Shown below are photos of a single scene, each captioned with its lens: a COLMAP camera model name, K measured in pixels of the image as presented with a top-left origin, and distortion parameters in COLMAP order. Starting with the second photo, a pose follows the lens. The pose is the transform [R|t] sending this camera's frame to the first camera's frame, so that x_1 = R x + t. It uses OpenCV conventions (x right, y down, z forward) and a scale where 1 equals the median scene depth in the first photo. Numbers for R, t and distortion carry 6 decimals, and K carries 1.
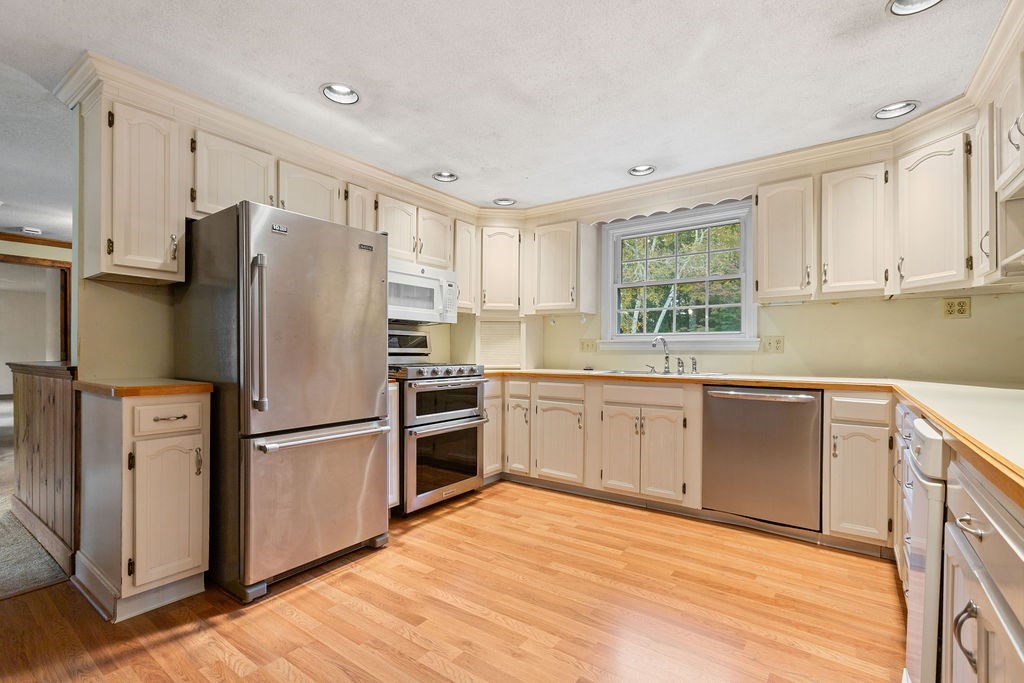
lens RADIAL K [[465.2, 0, 513.1], [0, 465.2, 346.9], [0, 0, 1]] dist [-0.002894, -0.000473]
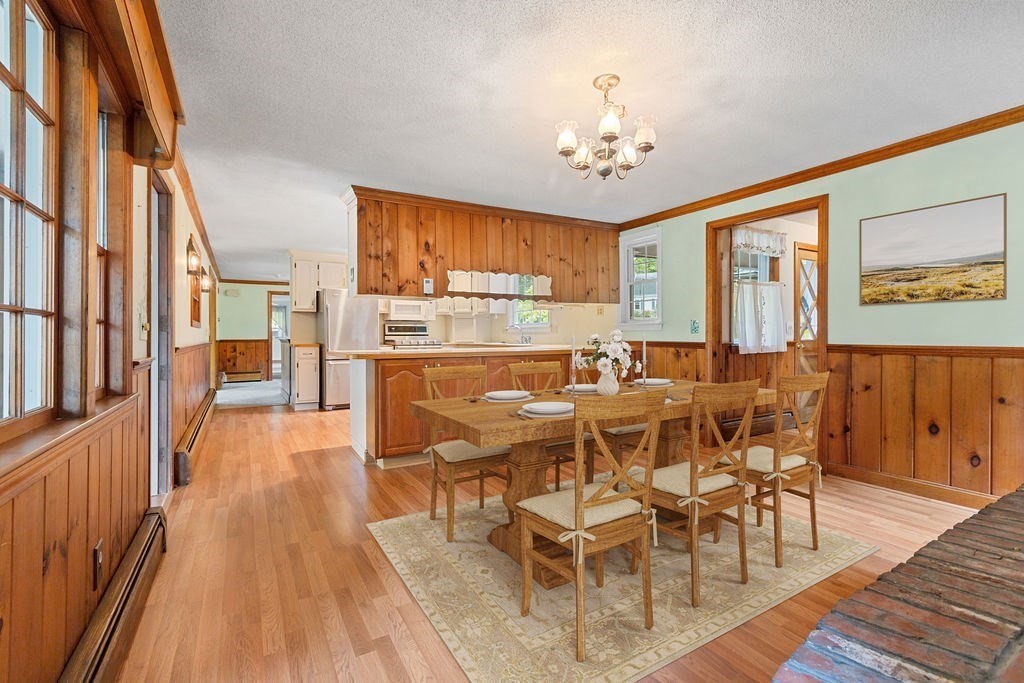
lens RADIAL K [[465.2, 0, 512.4], [0, 465.2, 337.6], [0, 0, 1]] dist [-0.002894, -0.000473]
pose [[0.913301, -0.011313, -0.407129, 1.821426], [0.015685, 0.999850, 0.007405, 0.029332], [0.406984, -0.013149, 0.913341, -1.349990]]
